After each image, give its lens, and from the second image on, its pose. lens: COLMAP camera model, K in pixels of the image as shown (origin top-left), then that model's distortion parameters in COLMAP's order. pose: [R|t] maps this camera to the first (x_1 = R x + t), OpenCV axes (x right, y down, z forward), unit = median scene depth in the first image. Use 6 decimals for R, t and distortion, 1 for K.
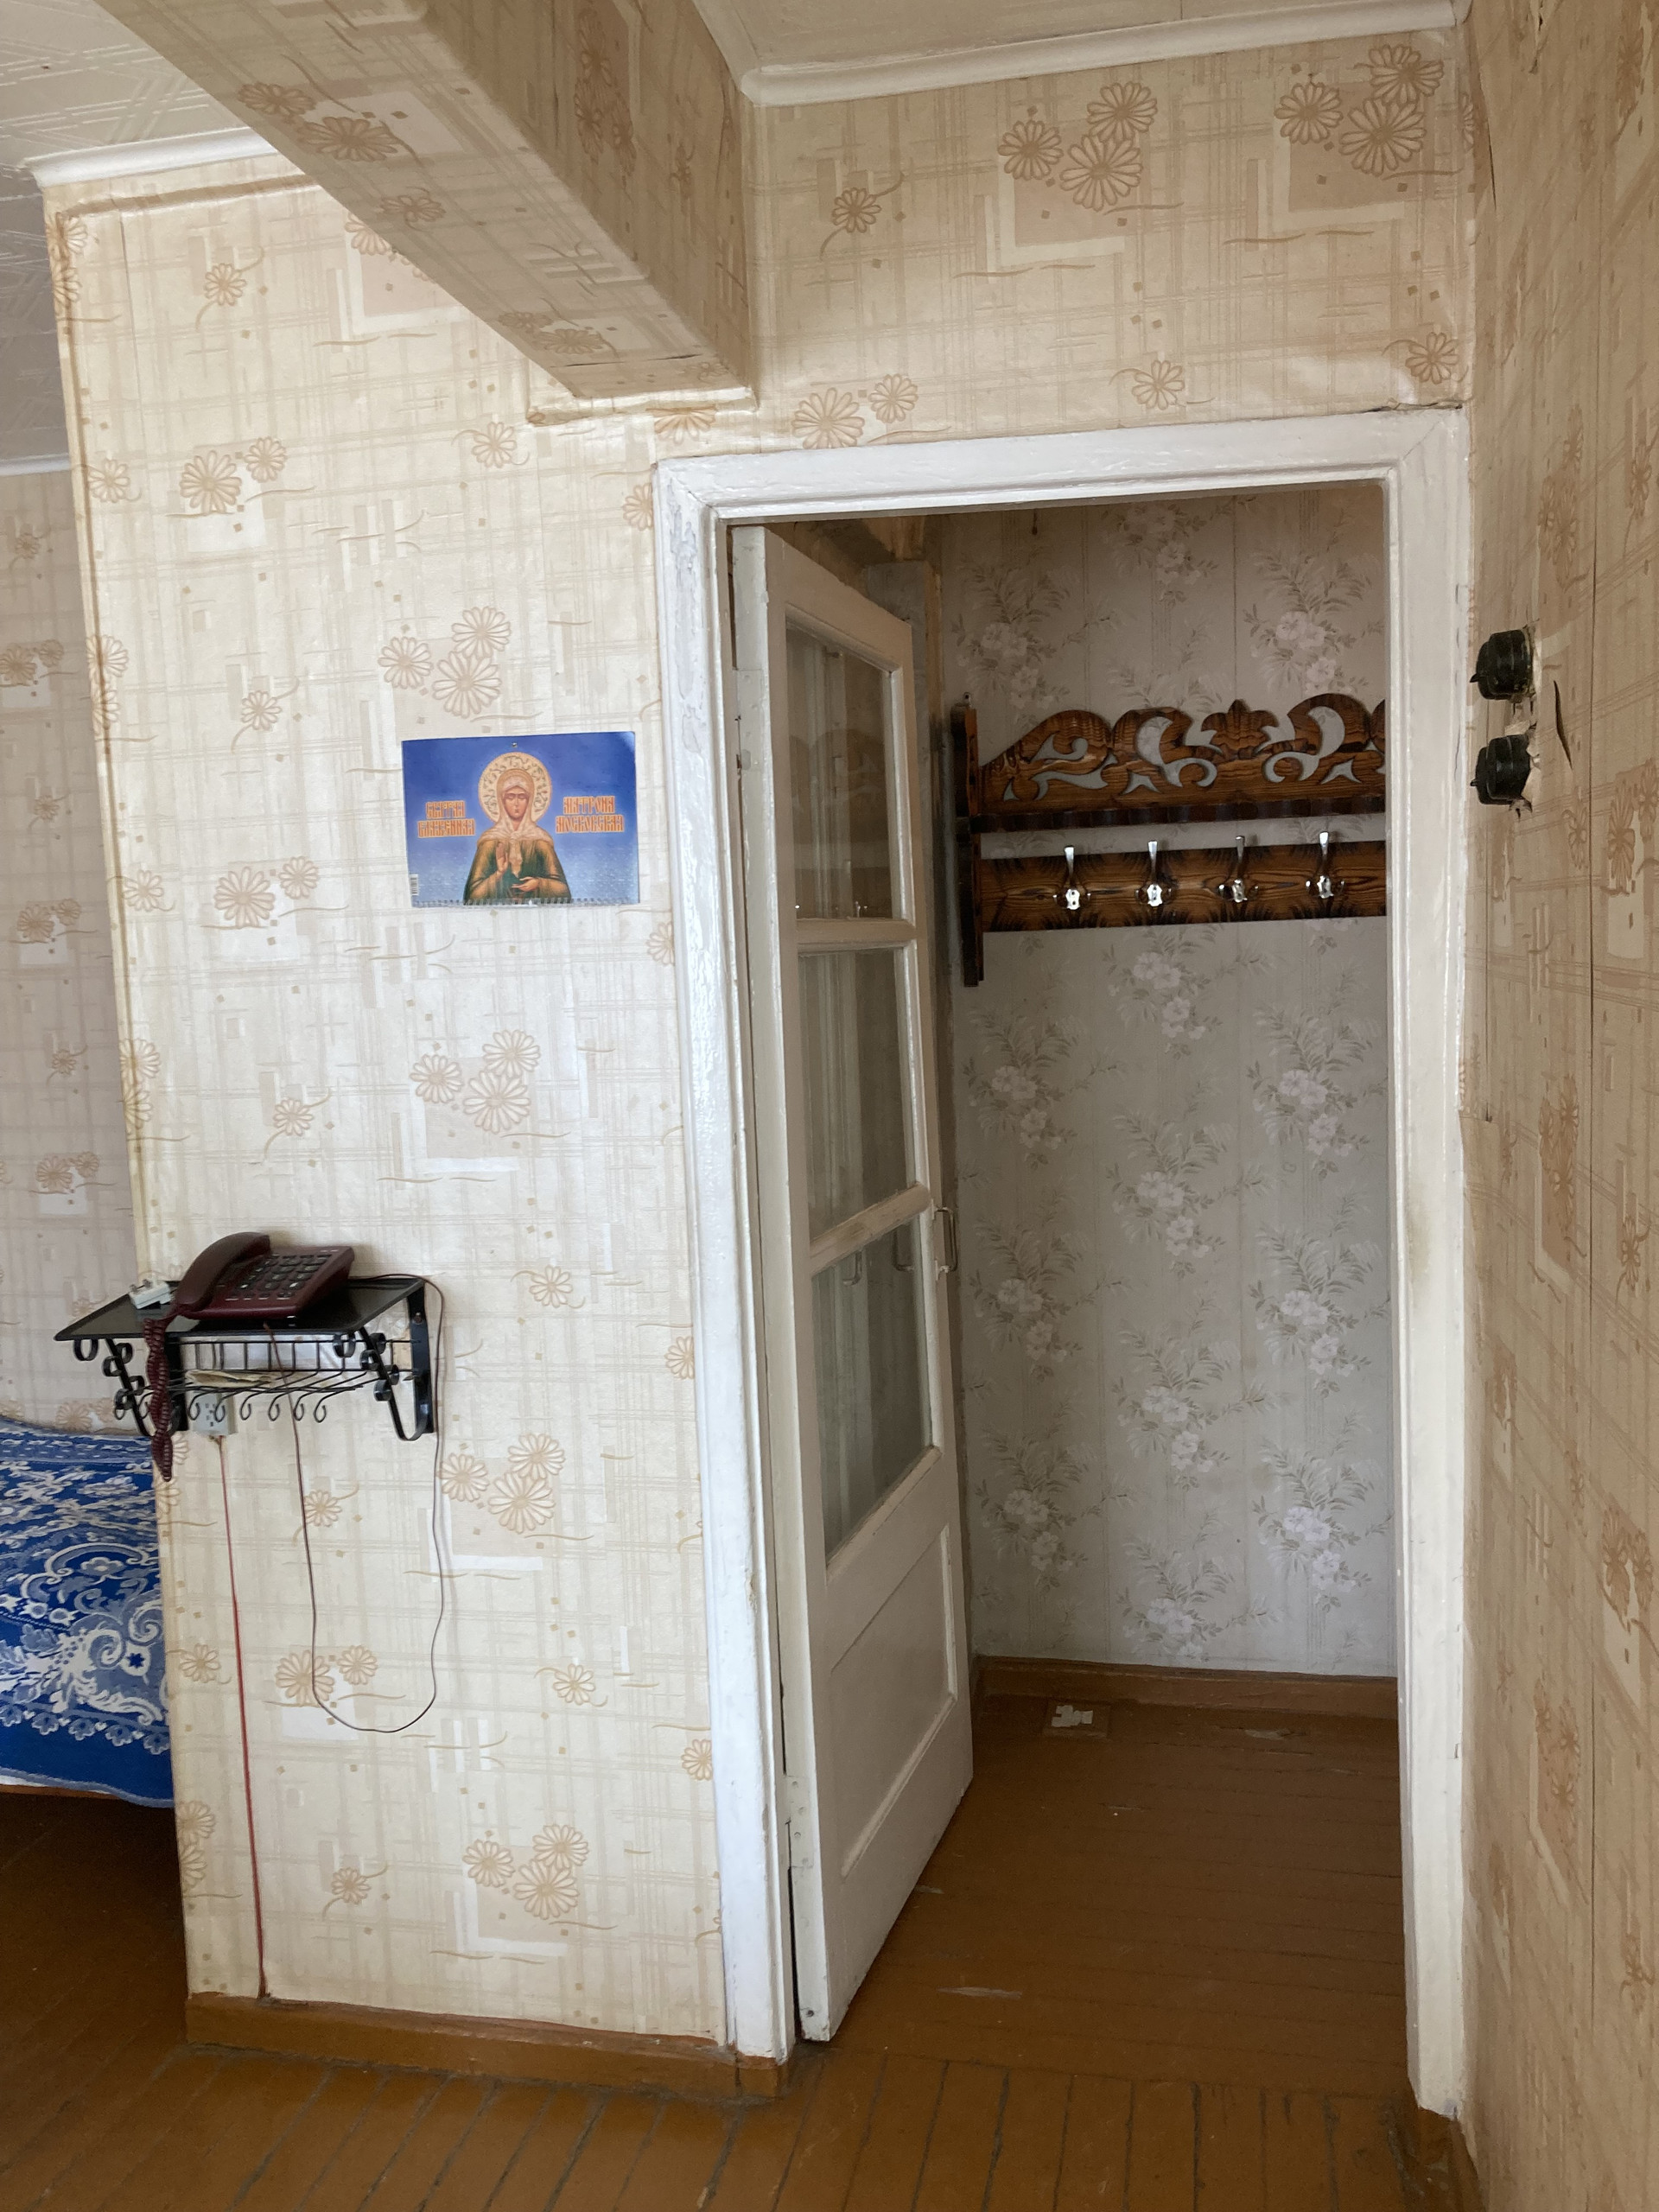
lens RADIAL K [[1812.1, 0, 836.0], [0, 1812.1, 1087.3], [0, 0, 1]] dist [0.011394, 0.009328]
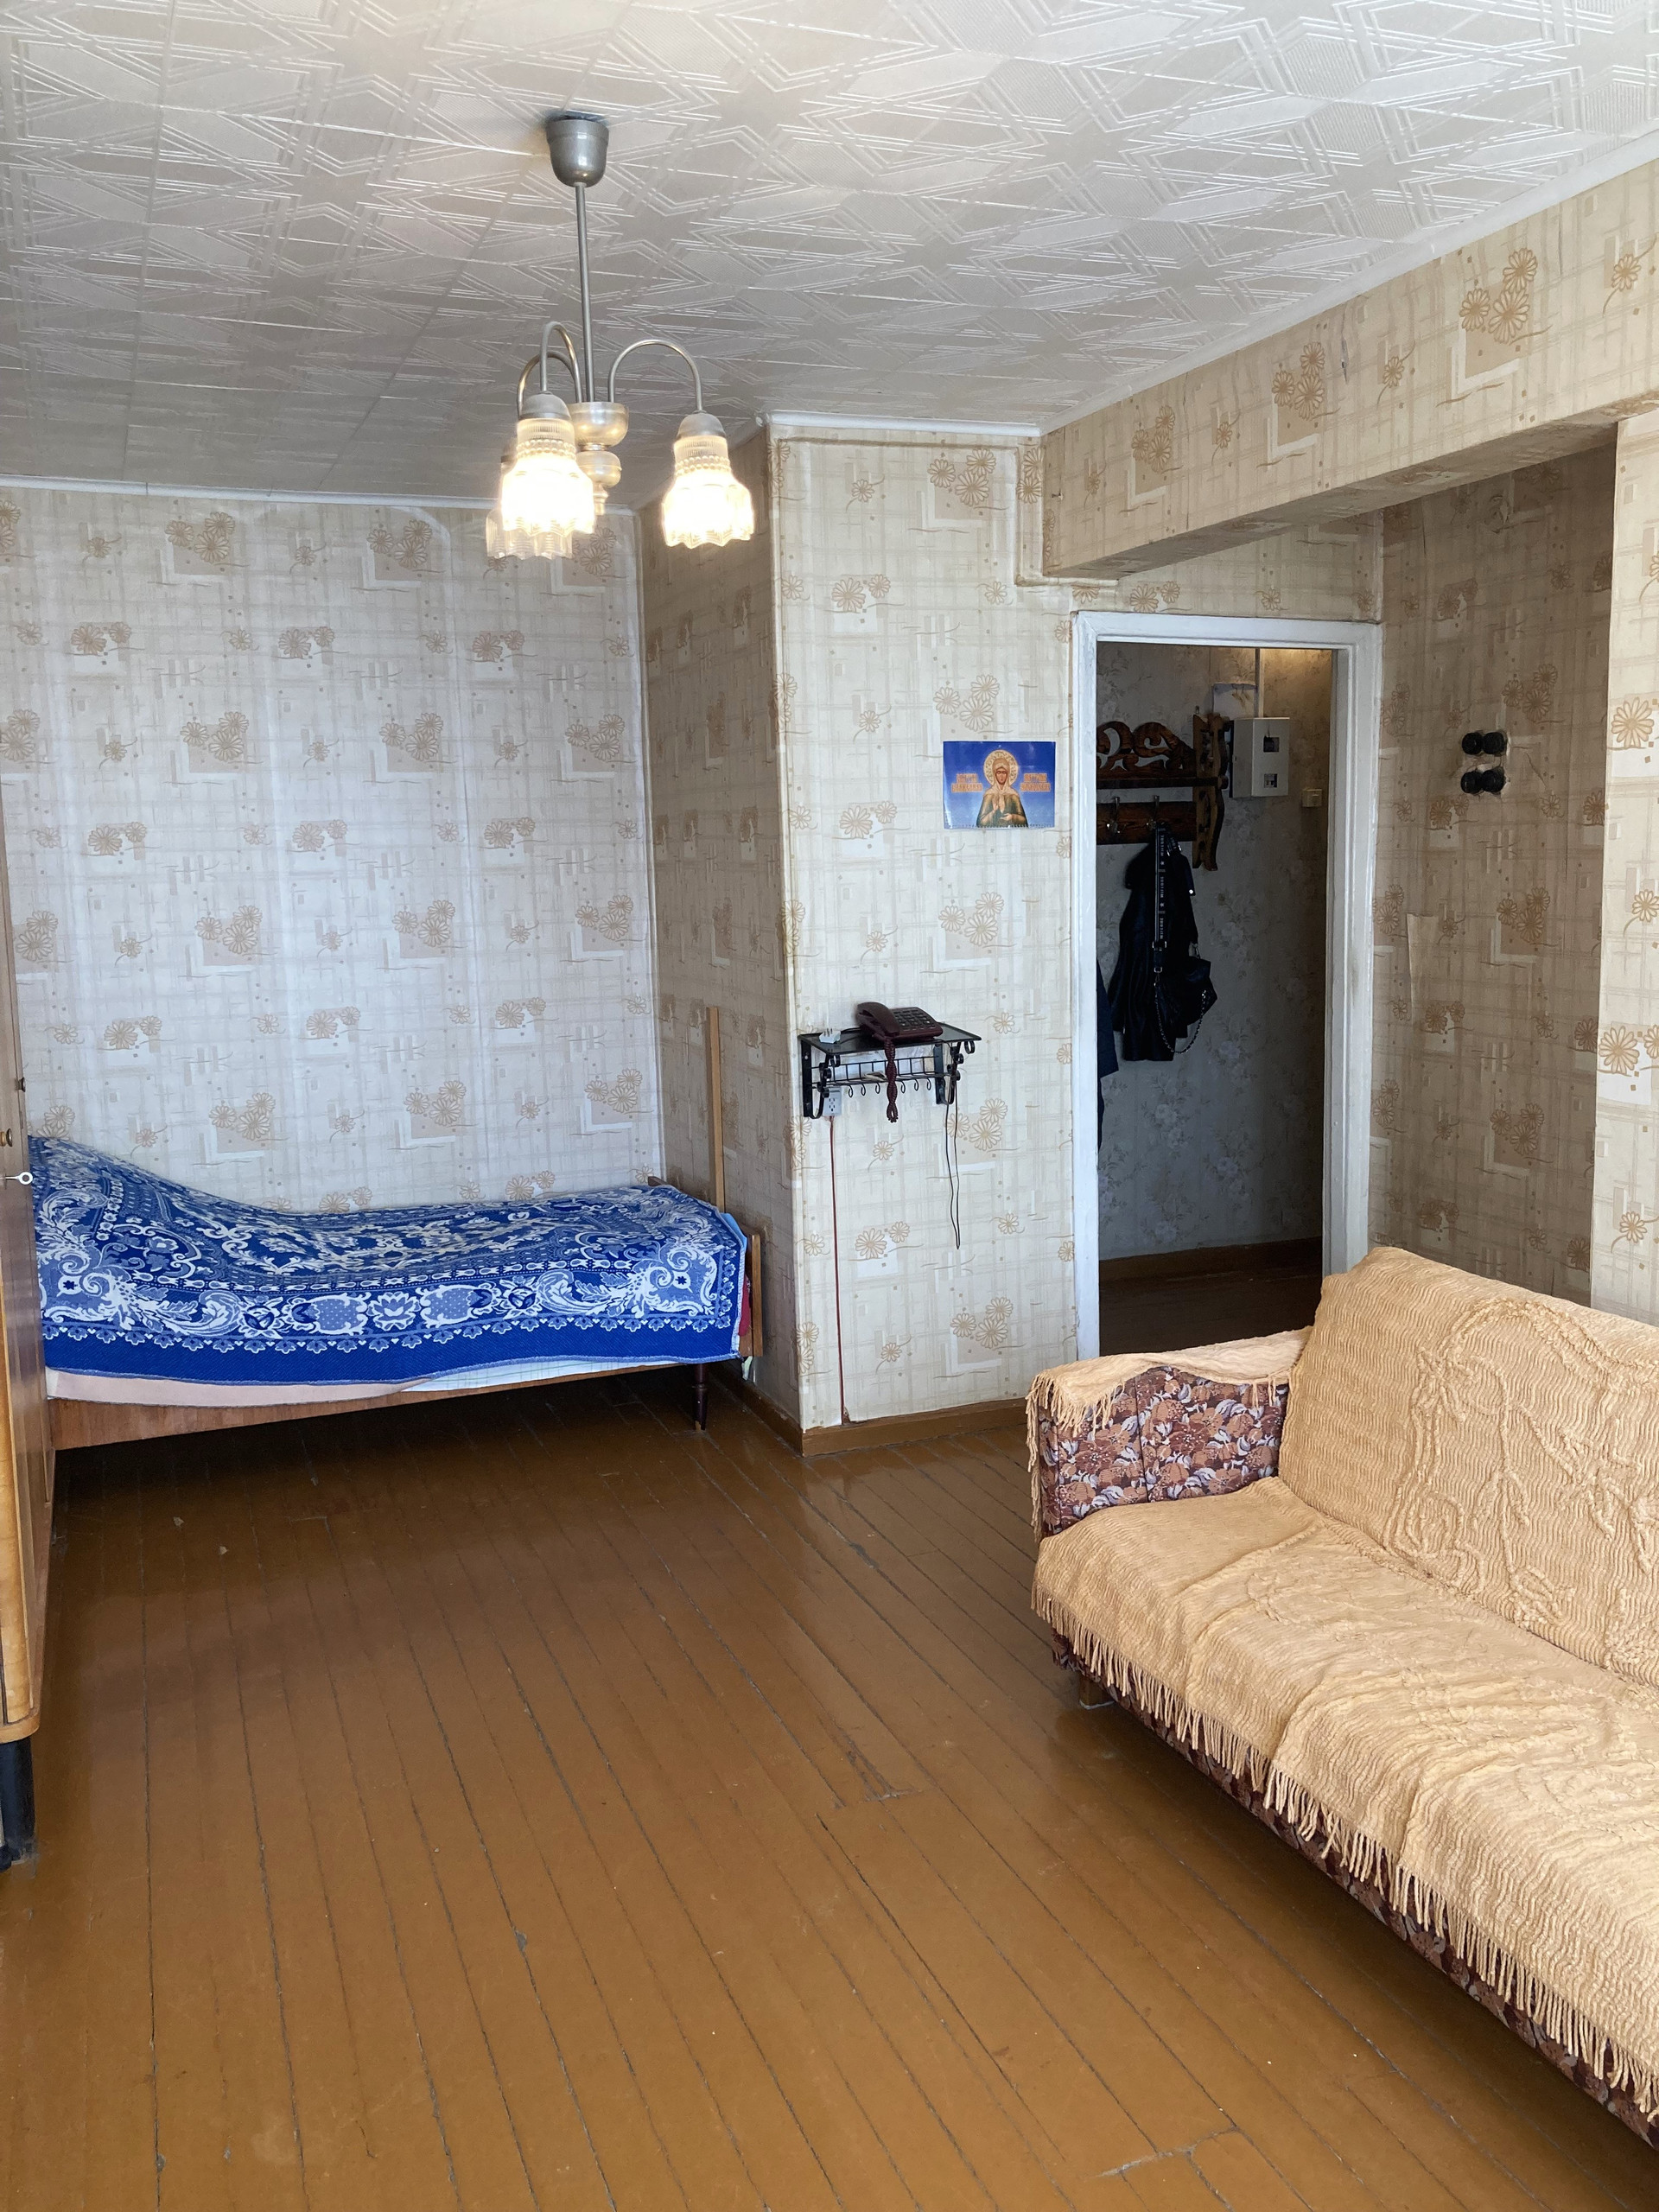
lens RADIAL K [[1801.6, 0, 831.2], [0, 1801.6, 1120.7], [0, 0, 1]] dist [0.039025, -0.021652]
pose [[0.839606, -0.072168, 0.538381, -1.385053], [0.044519, 0.996943, 0.064208, 0.082643], [-0.541369, -0.029941, 0.840252, -0.556425]]
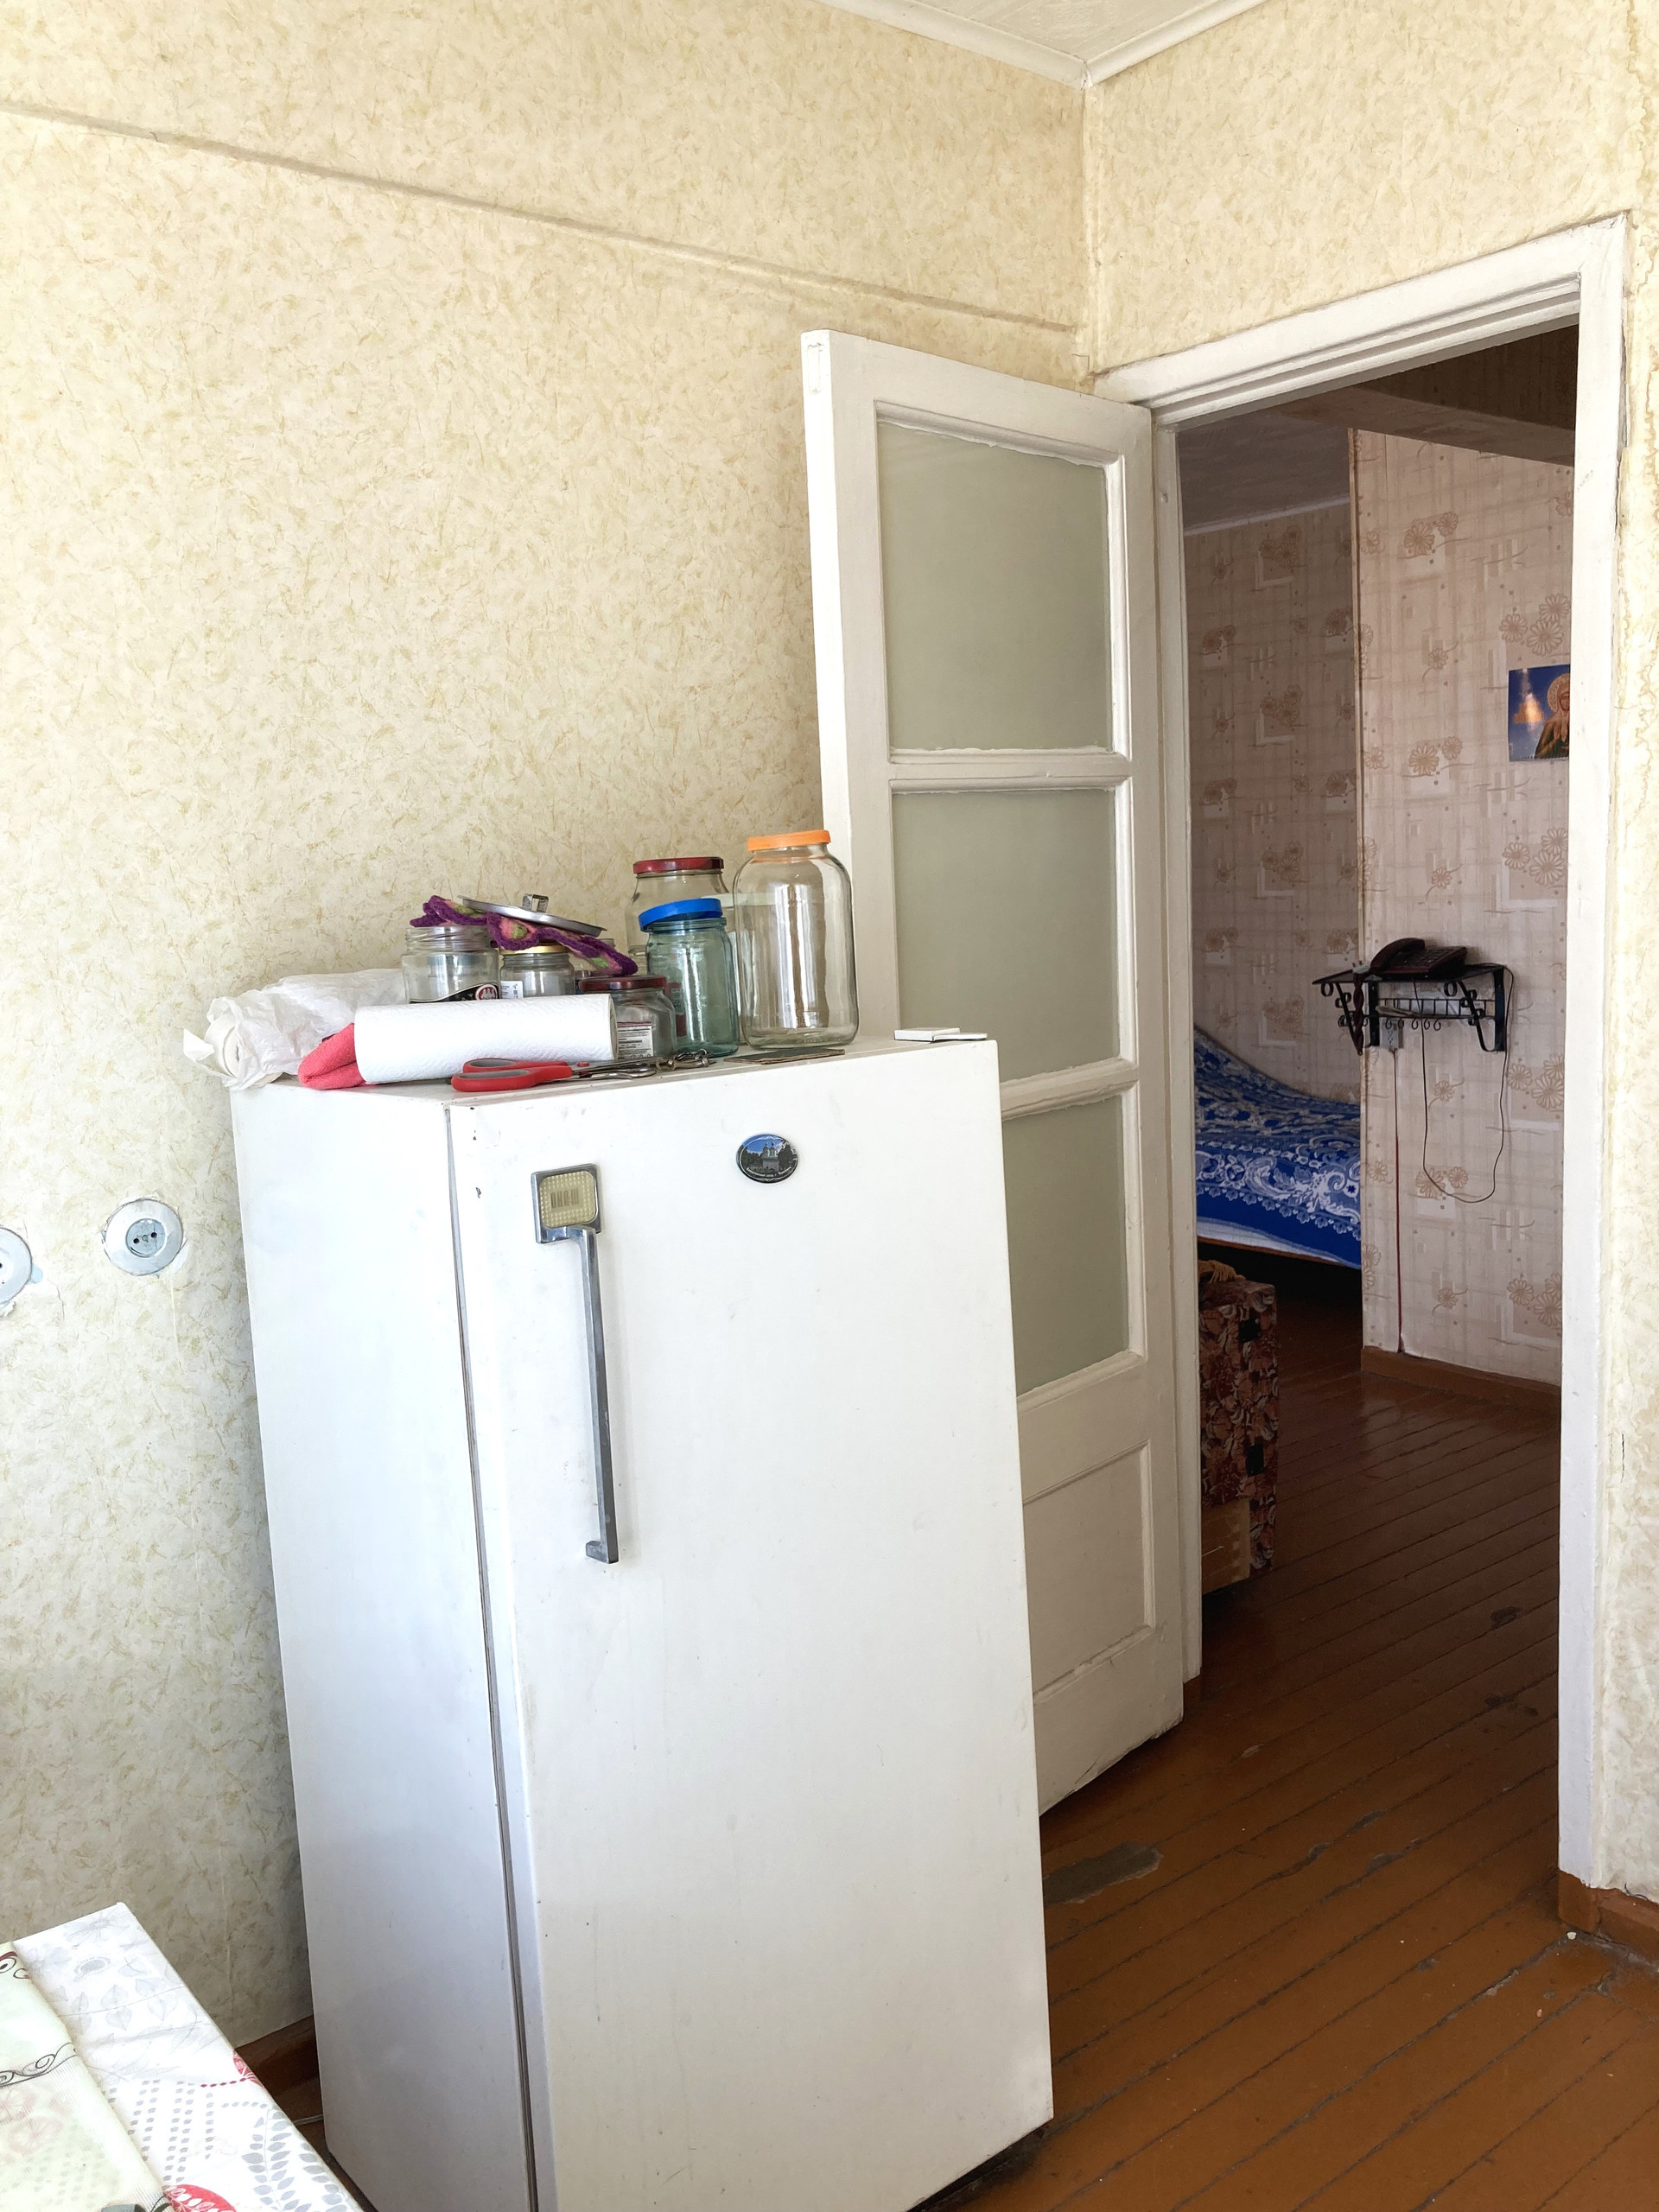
lens RADIAL K [[1840.1, 0, 829.5], [0, 1840.1, 1106.0], [0, 0, 1]] dist [0.003384, -0.007396]
pose [[0.764476, 0.086247, -0.638857, 0.459758], [-0.038765, 0.995367, 0.087990, 0.110261], [0.643486, -0.042501, 0.764277, -0.882295]]
